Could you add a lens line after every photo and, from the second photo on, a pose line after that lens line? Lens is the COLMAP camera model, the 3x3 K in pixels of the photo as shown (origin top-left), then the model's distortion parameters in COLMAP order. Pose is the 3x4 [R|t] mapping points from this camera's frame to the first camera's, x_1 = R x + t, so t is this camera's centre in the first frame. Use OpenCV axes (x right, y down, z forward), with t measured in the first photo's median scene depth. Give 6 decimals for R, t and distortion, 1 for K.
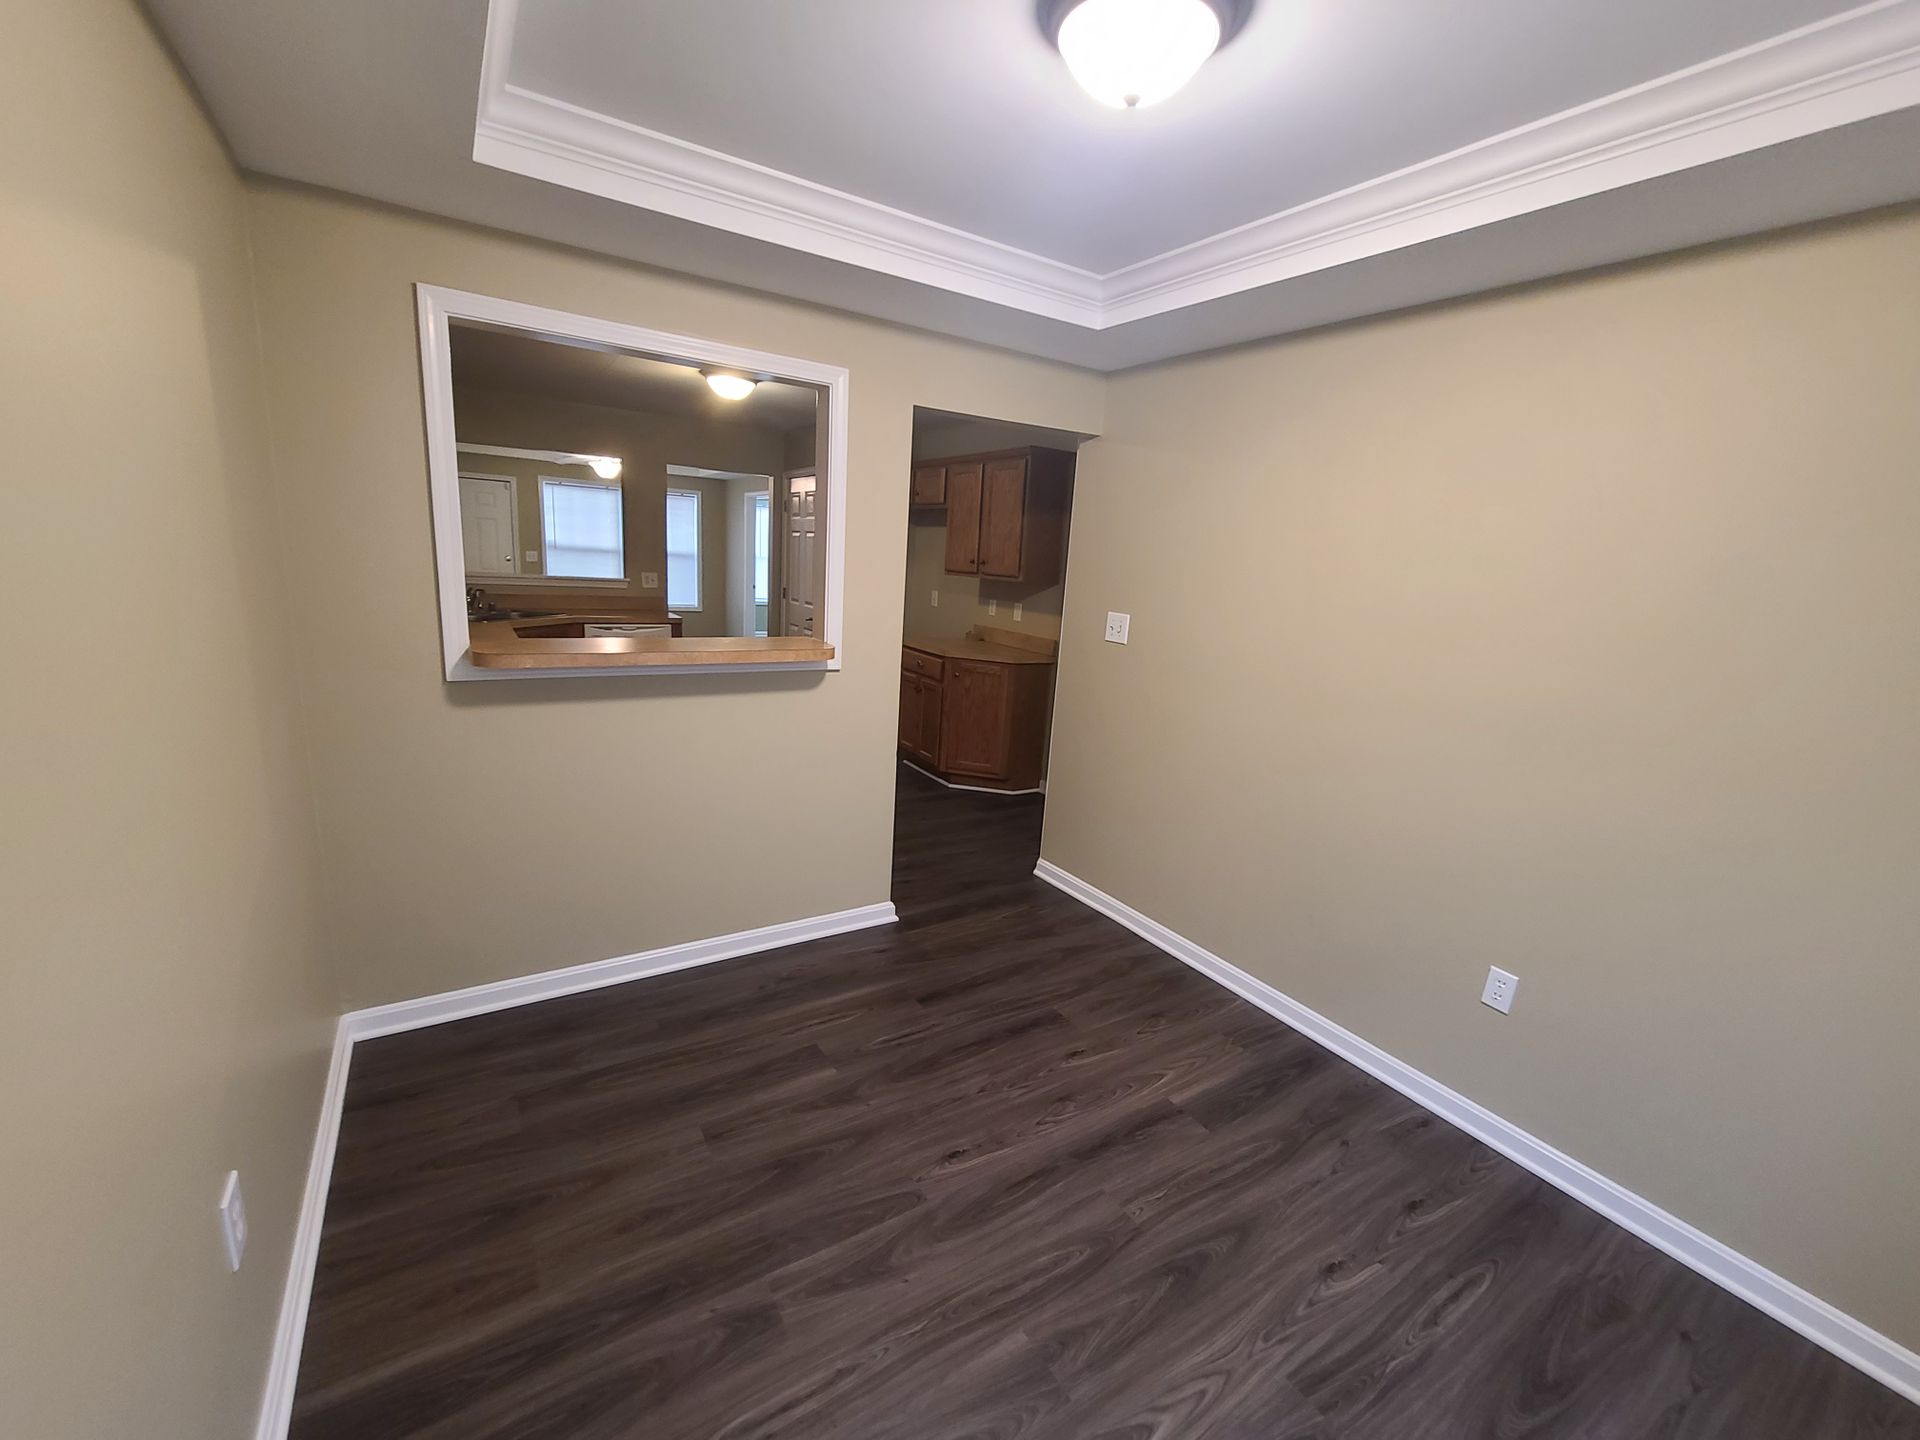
lens RADIAL K [[787.3, 0, 955.5], [0, 787.3, 722.1], [0, 0, 1]] dist [0.000108, -0.000131]
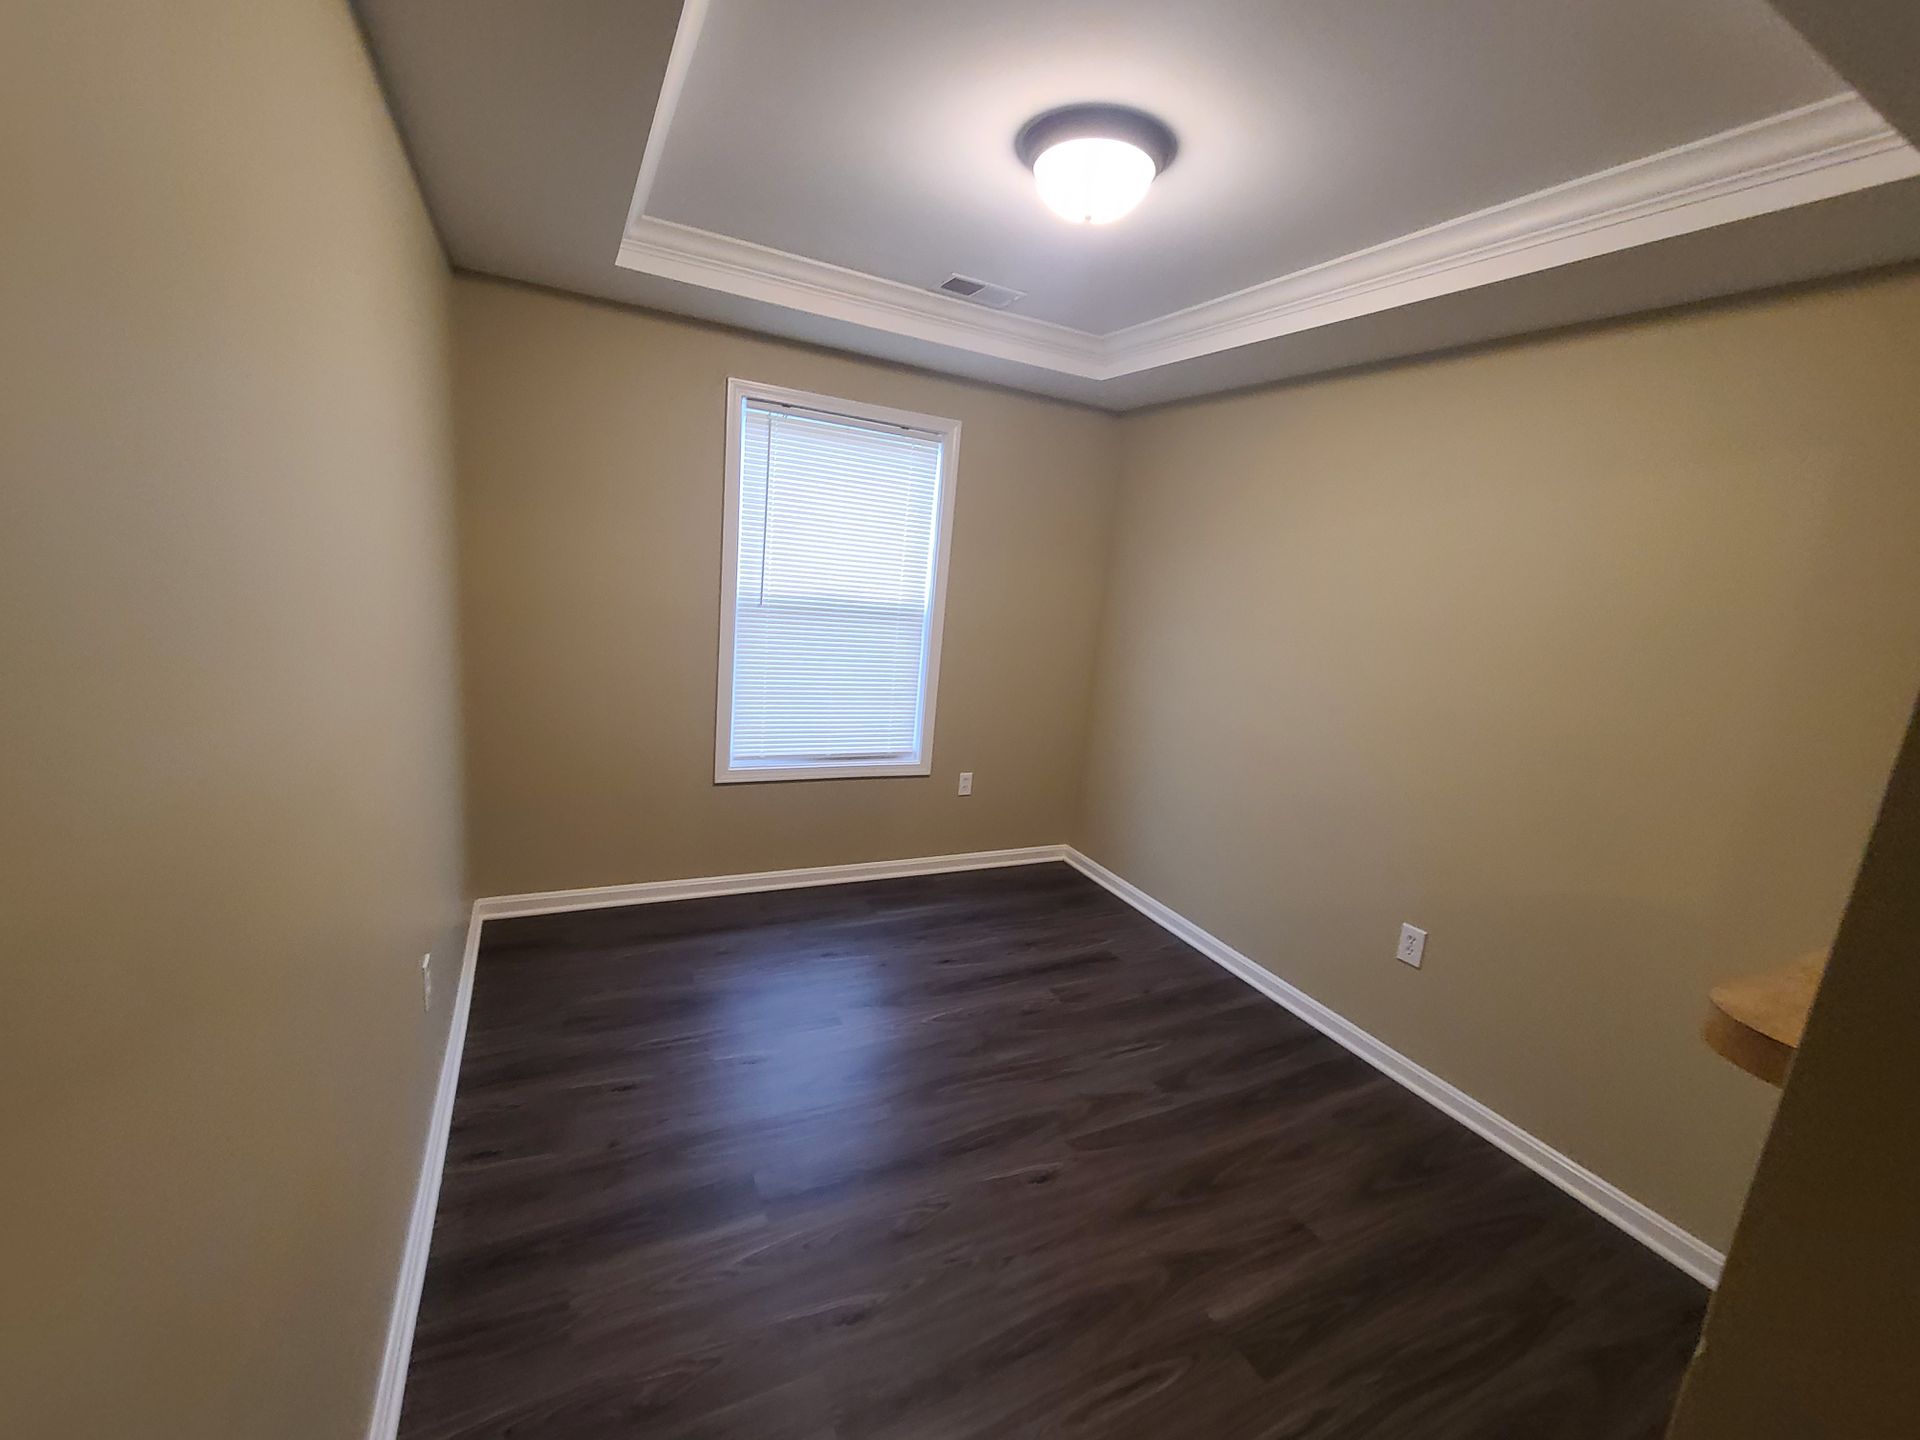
lens RADIAL K [[787.3, 0, 955.5], [0, 787.3, 722.1], [0, 0, 1]] dist [0.000108, -0.000131]
pose [[-0.983162, -0.170147, 0.066659, 0.142682], [-0.128575, 0.903298, 0.409294, -0.363675], [-0.129853, 0.393832, -0.909964, 1.759407]]
